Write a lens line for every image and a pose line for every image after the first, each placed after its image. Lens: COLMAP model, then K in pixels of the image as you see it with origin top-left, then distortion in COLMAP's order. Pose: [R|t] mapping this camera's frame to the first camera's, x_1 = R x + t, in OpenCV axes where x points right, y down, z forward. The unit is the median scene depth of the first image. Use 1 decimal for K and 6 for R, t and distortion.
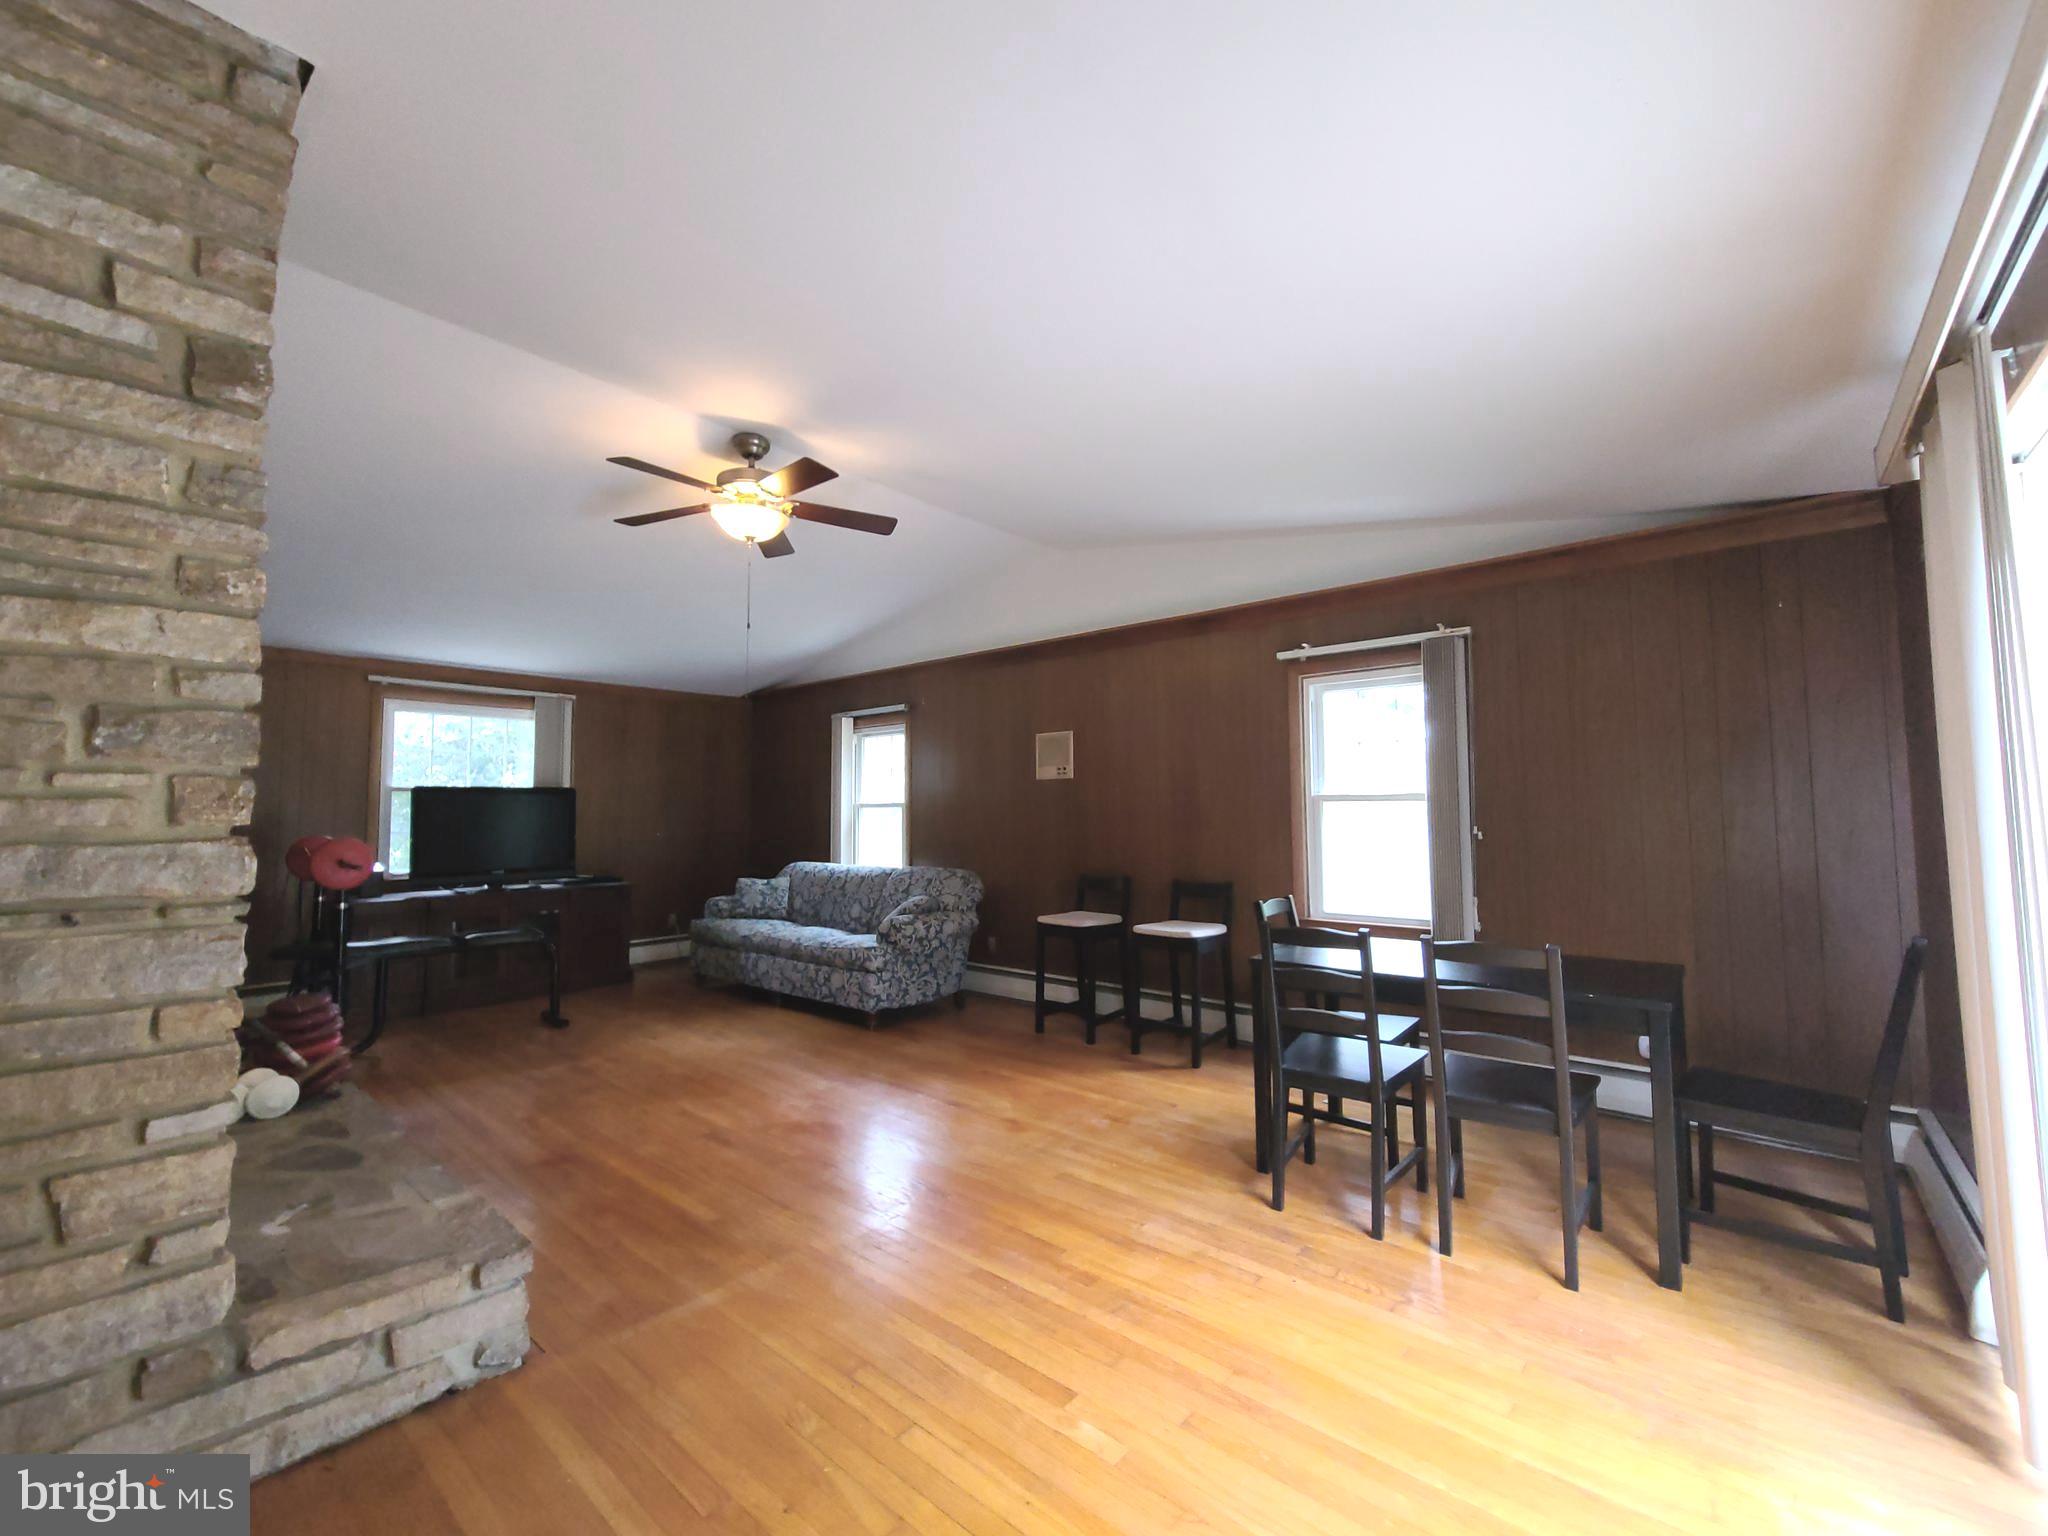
lens RADIAL K [[837.3, 0, 1018.1], [0, 837.3, 764.5], [0, 0, 1]] dist [-0.003996, -0.000156]
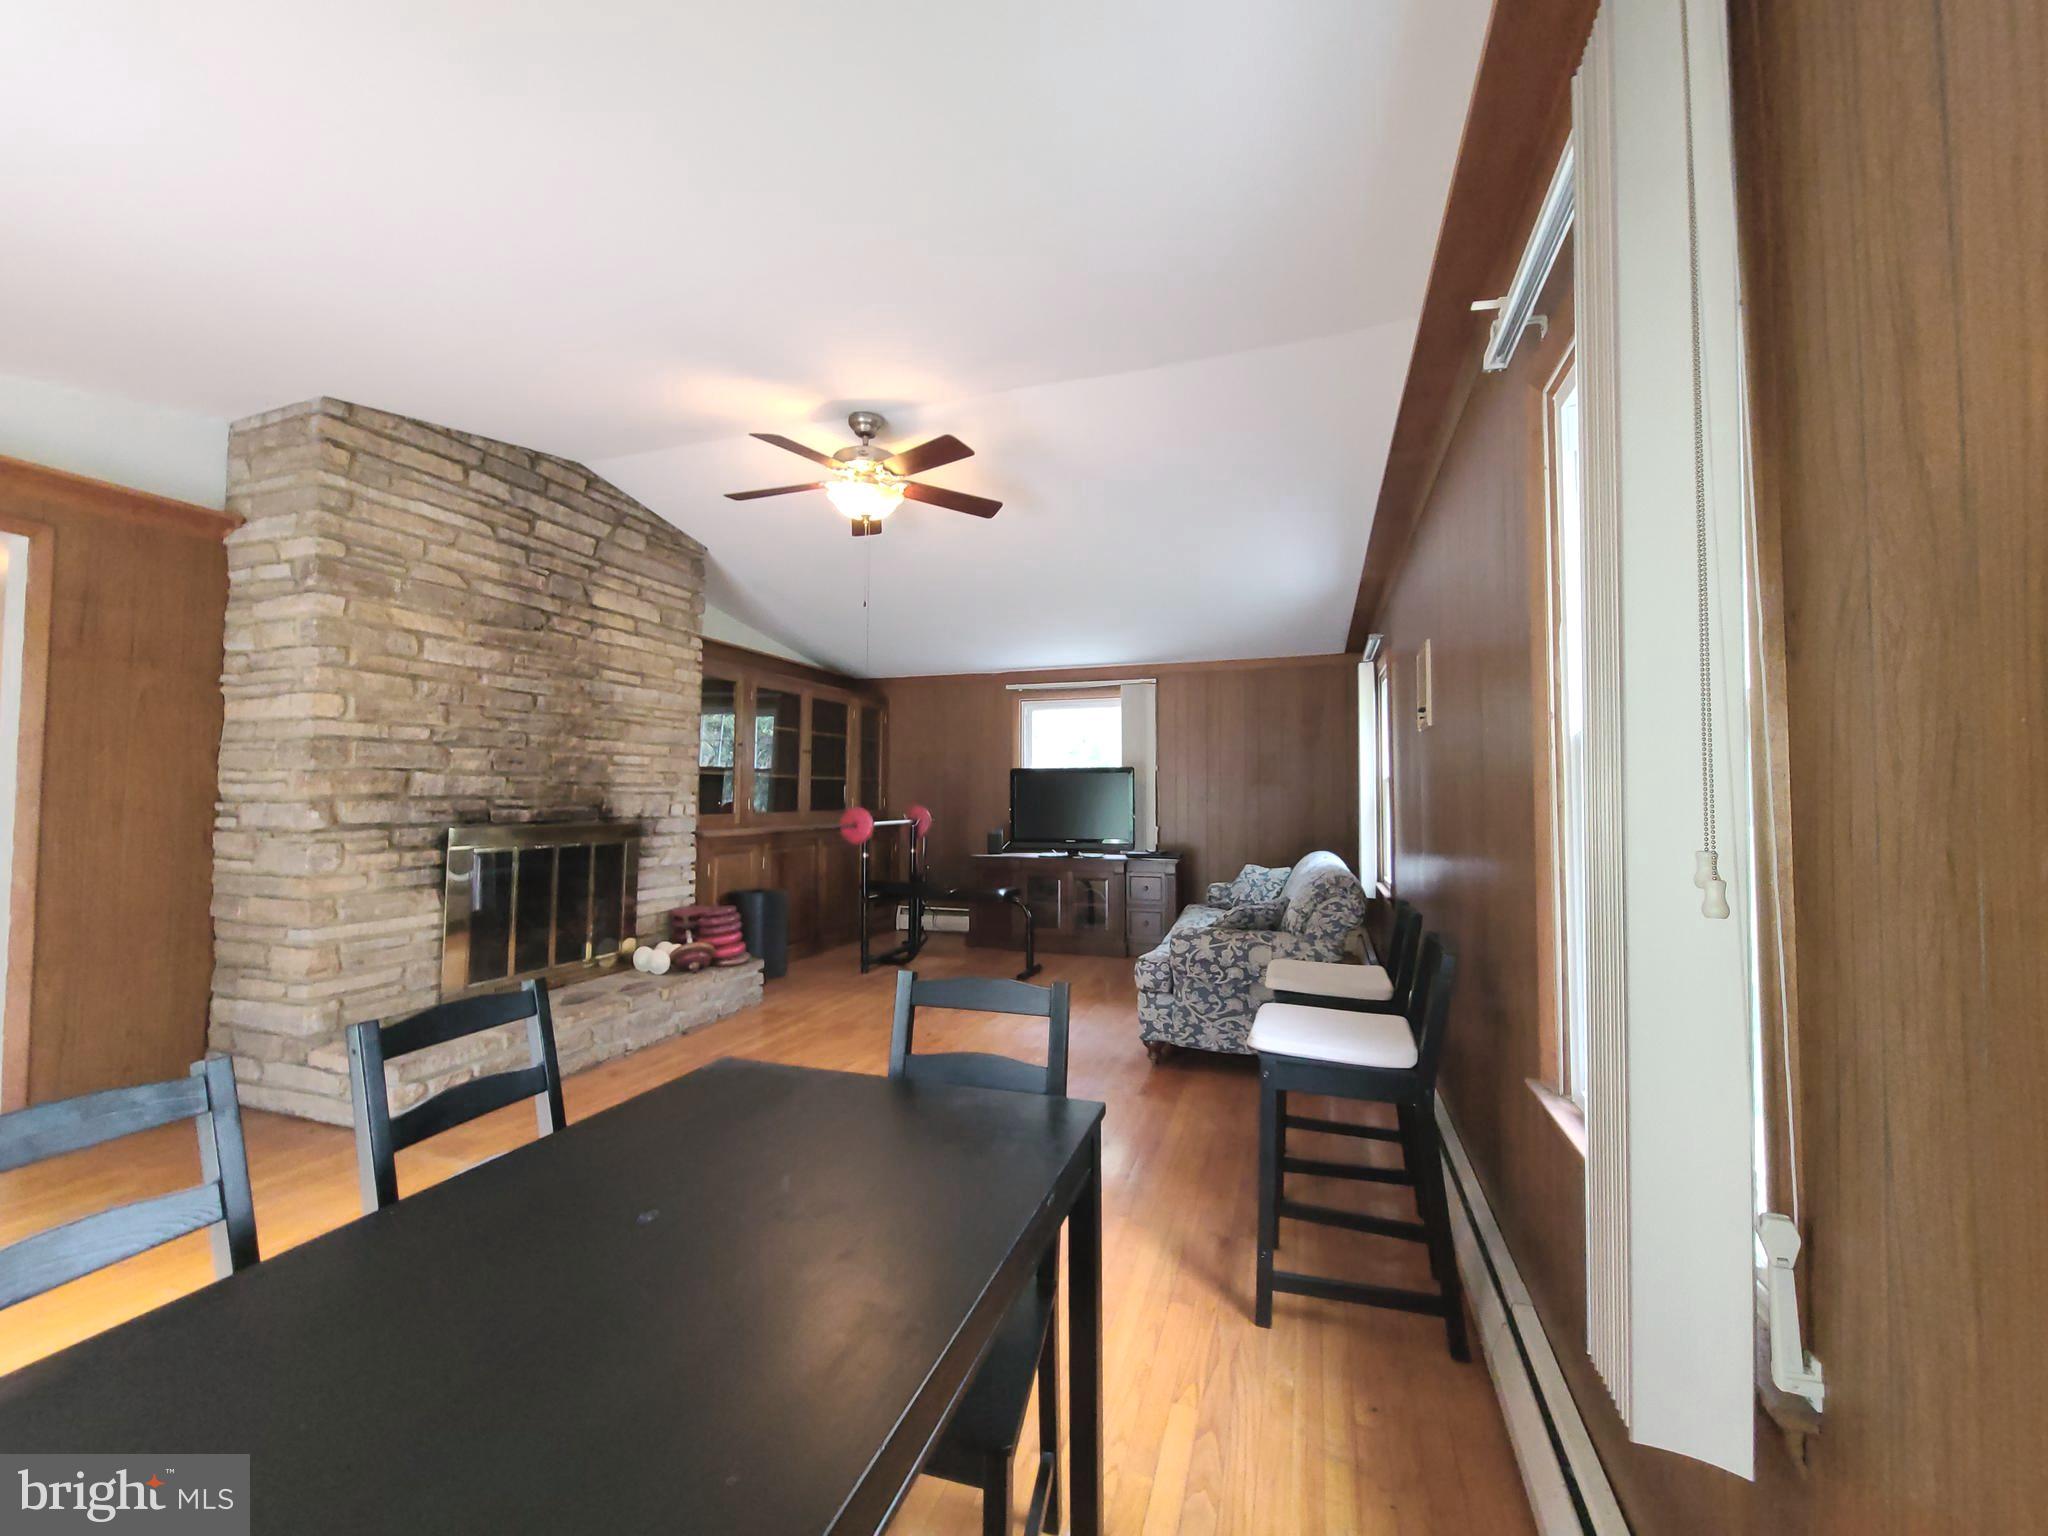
lens RADIAL K [[837.3, 0, 1019.1], [0, 837.3, 761.3], [0, 0, 1]] dist [-0.003996, -0.000156]
pose [[0.370249, -0.033965, -0.928311, 0.512741], [0.053436, 0.998455, -0.015219, 0.036988], [0.927394, -0.043970, 0.371492, 0.594624]]
